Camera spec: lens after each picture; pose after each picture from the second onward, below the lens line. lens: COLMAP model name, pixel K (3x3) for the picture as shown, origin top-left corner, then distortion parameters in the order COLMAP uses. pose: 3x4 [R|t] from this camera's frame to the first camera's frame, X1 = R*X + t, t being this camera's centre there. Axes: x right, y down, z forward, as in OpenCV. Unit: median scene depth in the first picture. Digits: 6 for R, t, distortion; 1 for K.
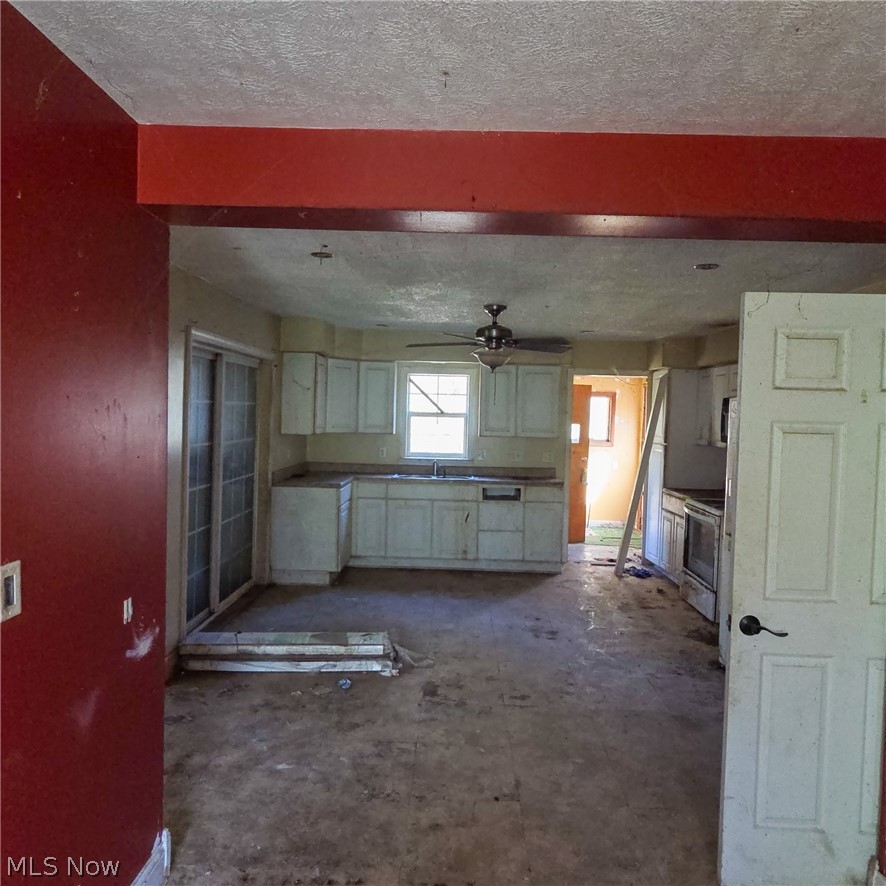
lens RADIAL K [[658.1, 0, 449.7], [0, 658.1, 442.0], [0, 0, 1]] dist [0.001051, -0.000251]
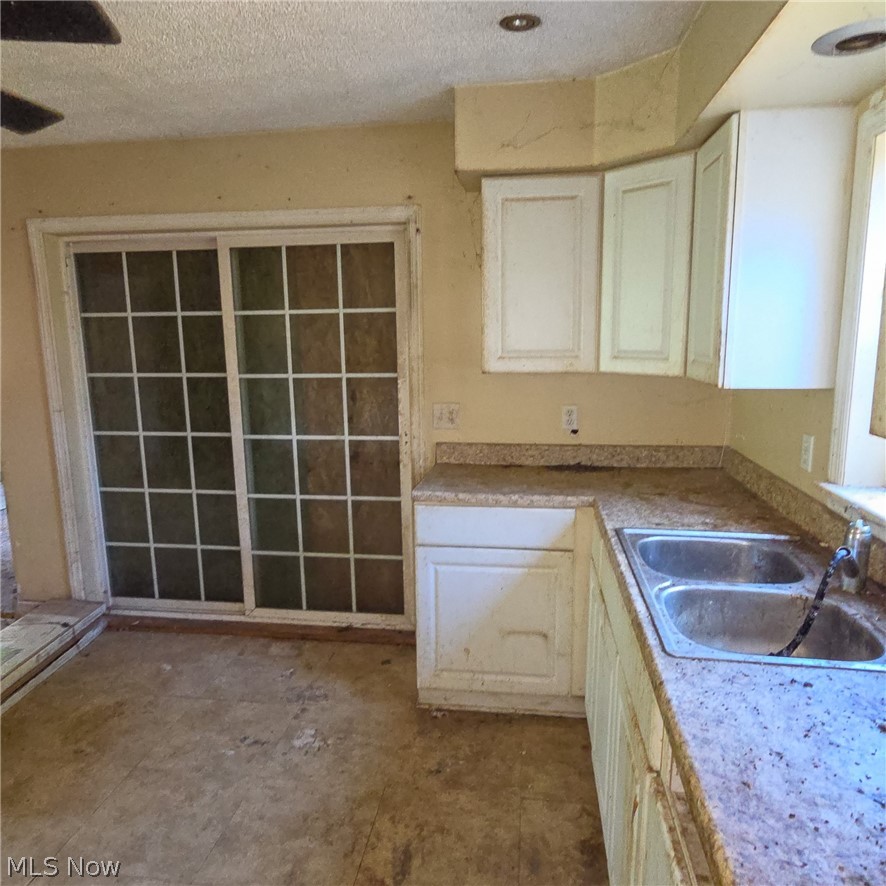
lens RADIAL K [[658.1, 0, 440.5], [0, 658.1, 441.1], [0, 0, 1]] dist [0.001051, -0.000251]
pose [[-0.123573, 0.137496, -0.982764, 0.213708], [-0.037865, 0.988980, 0.143127, -0.026559], [0.991613, 0.054899, -0.117005, 0.951756]]
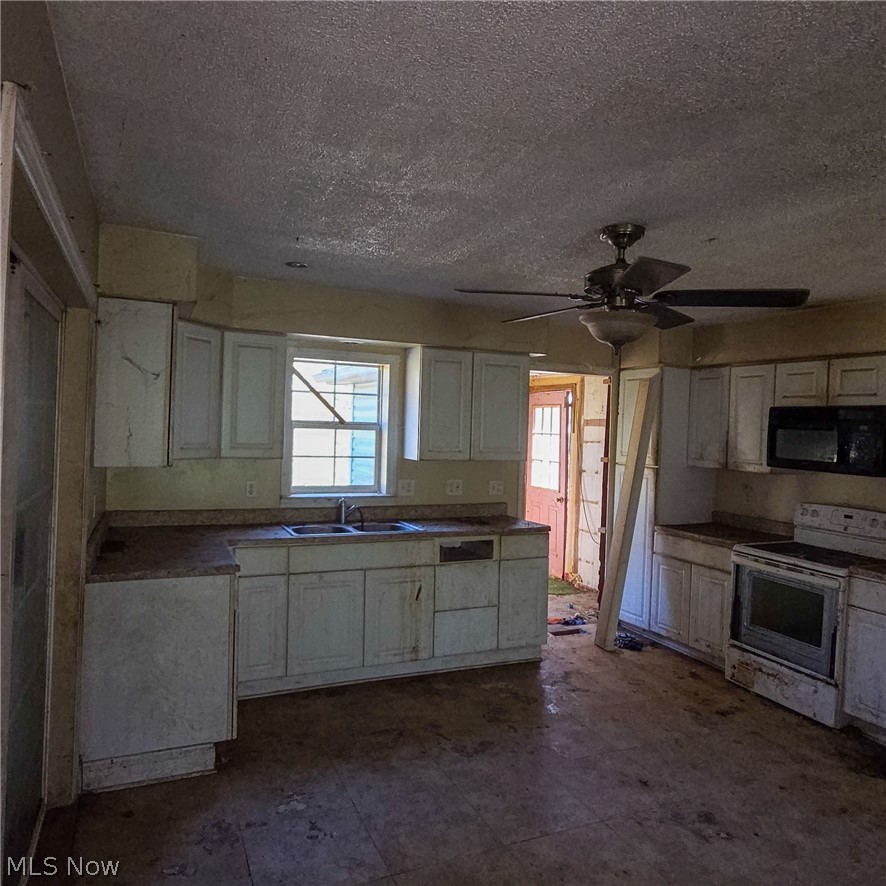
lens RADIAL K [[658.1, 0, 447.0], [0, 658.1, 443.4], [0, 0, 1]] dist [0.001051, -0.000251]
pose [[0.905798, -0.006288, 0.423663, -0.210522], [0.007835, 0.999967, -0.001910, -0.024580], [-0.423637, 0.005050, 0.905818, 0.427045]]
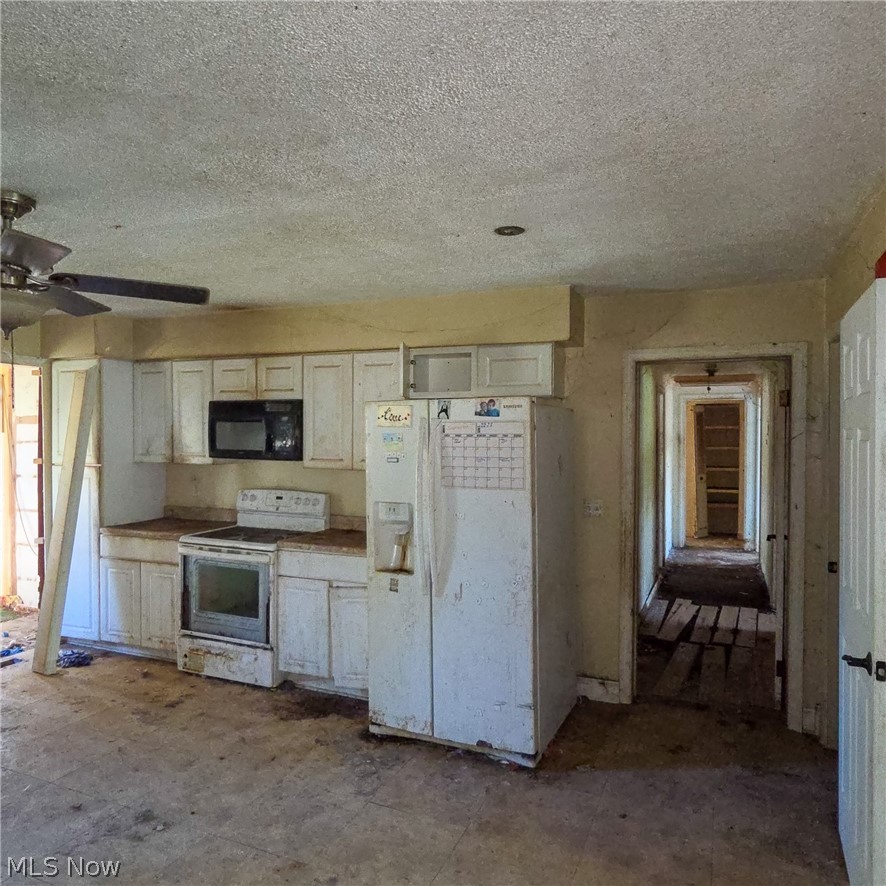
lens RADIAL K [[658.1, 0, 434.1], [0, 658.1, 444.0], [0, 0, 1]] dist [0.001051, -0.000251]
pose [[0.384570, -0.042943, 0.922096, -0.185497], [0.048024, 0.998495, 0.026472, -0.021430], [-0.921846, 0.034102, 0.386054, 0.403291]]
